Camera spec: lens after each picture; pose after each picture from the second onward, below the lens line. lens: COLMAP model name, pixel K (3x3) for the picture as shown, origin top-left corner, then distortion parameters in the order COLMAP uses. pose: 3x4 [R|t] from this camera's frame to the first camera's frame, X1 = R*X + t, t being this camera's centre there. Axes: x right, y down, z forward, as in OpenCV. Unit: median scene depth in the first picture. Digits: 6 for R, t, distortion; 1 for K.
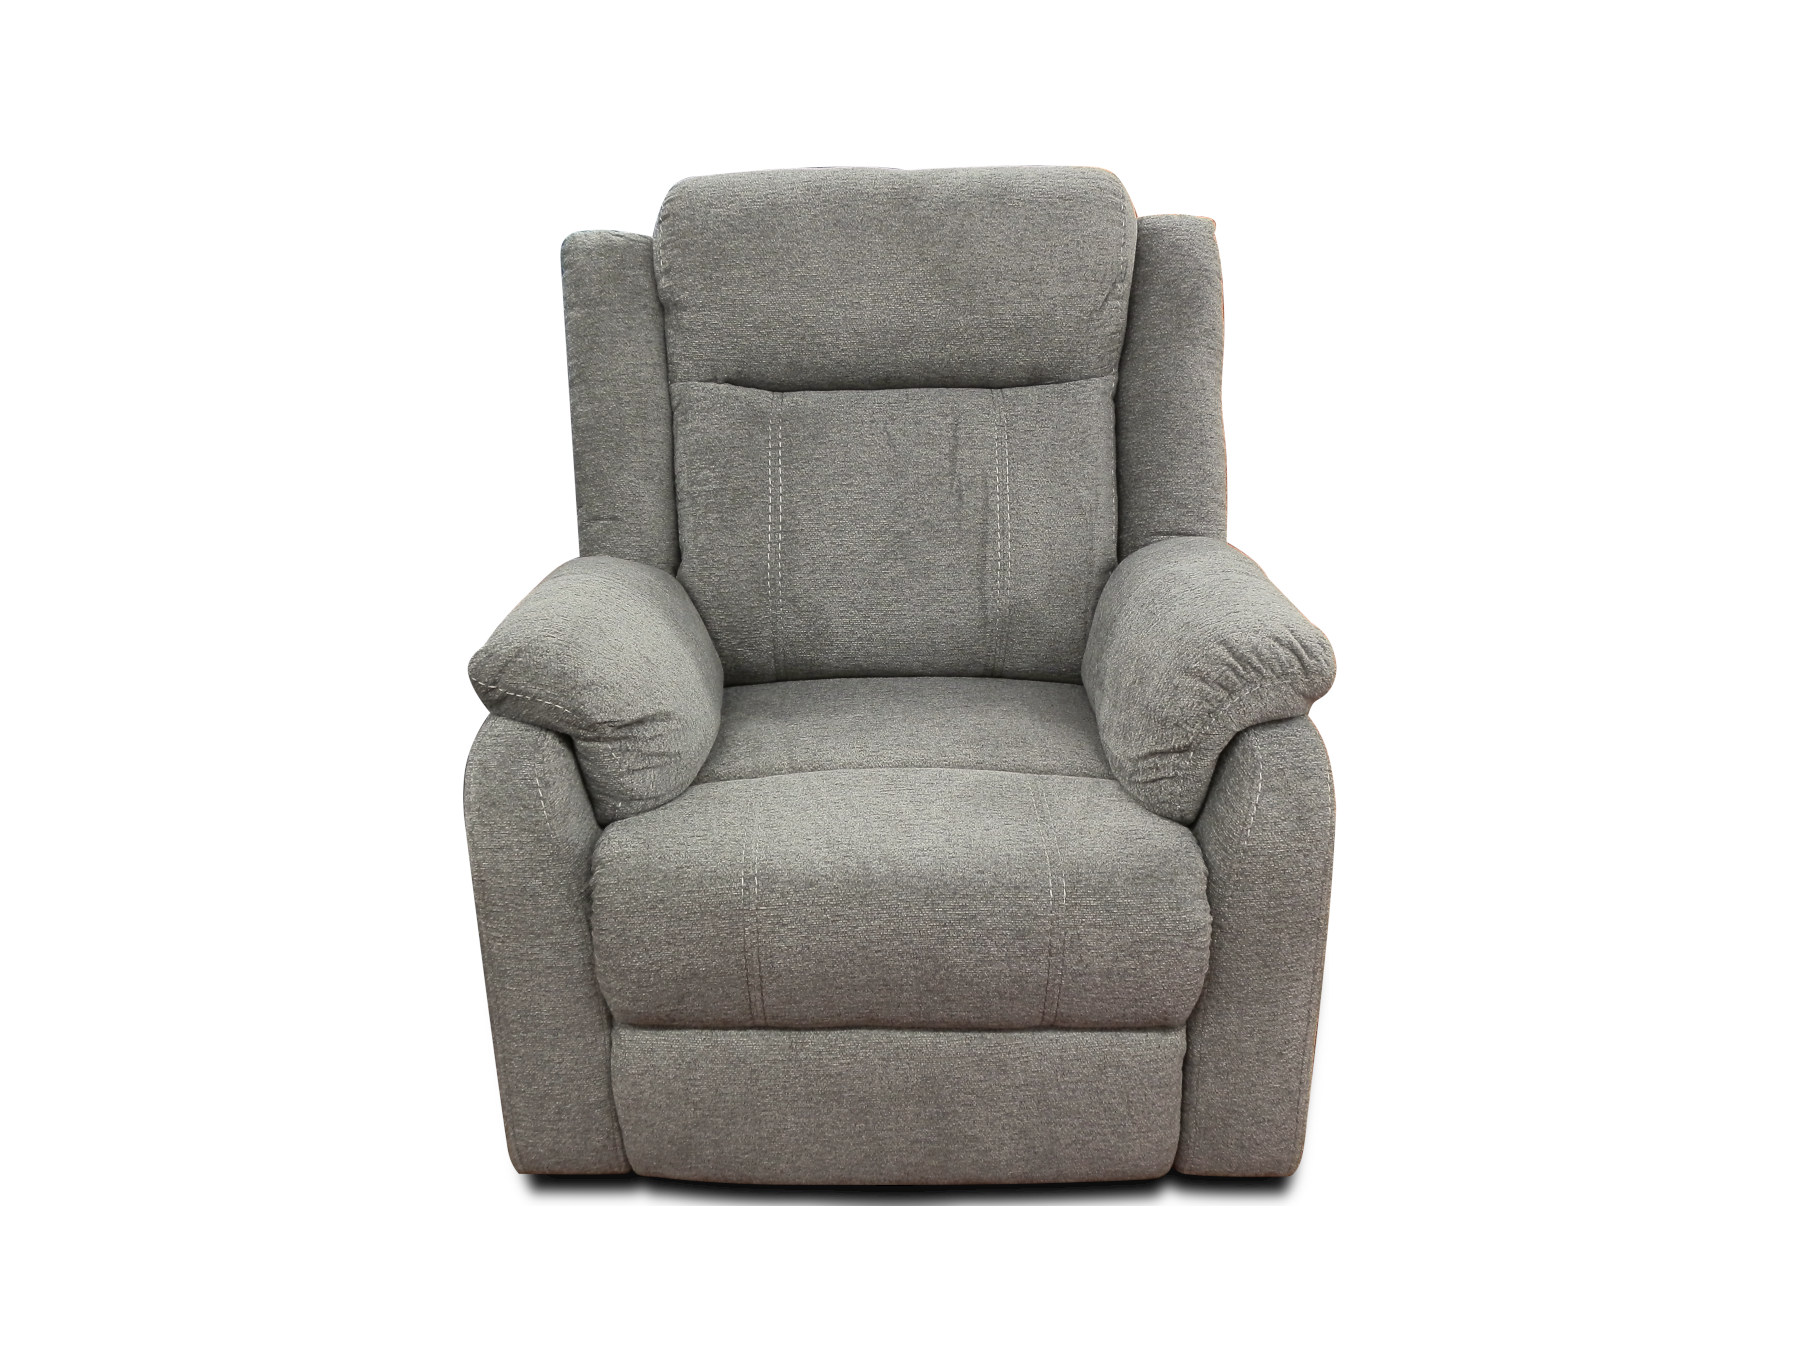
lens RADIAL K [[1432.7, 0, 924.4], [0, 1432.7, 683.0], [0, 0, 1]] dist [-0.004402, -0.002613]
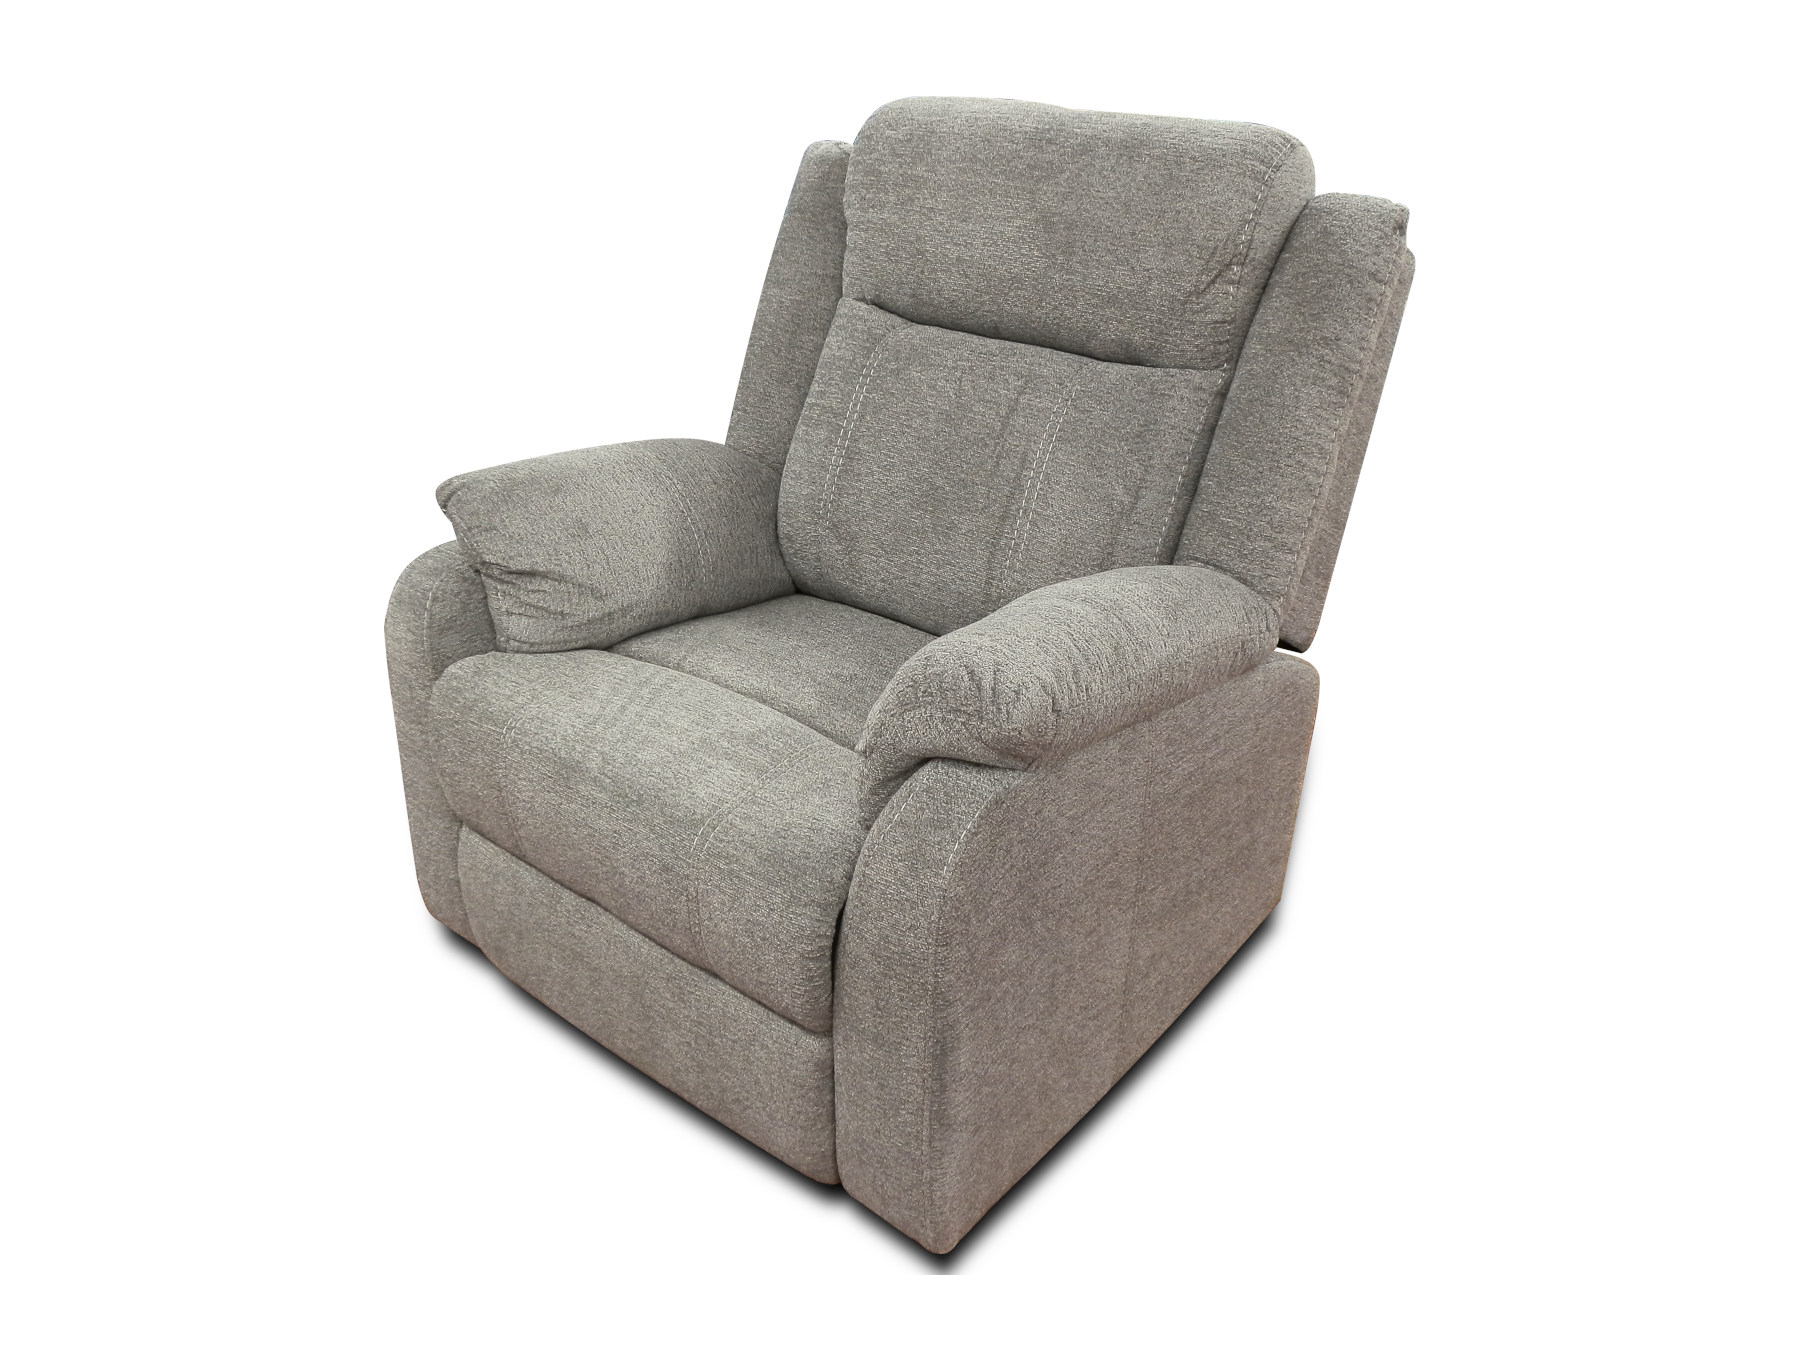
lens RADIAL K [[1472.7, 0, 899.9], [0, 1472.7, 707.0], [0, 0, 1]] dist [-0.003075, -0.002023]
pose [[0.772497, 0.317920, -0.549704, 0.555589], [-0.285764, 0.947088, 0.146162, -0.100919], [0.567086, 0.044176, 0.822473, 0.172598]]
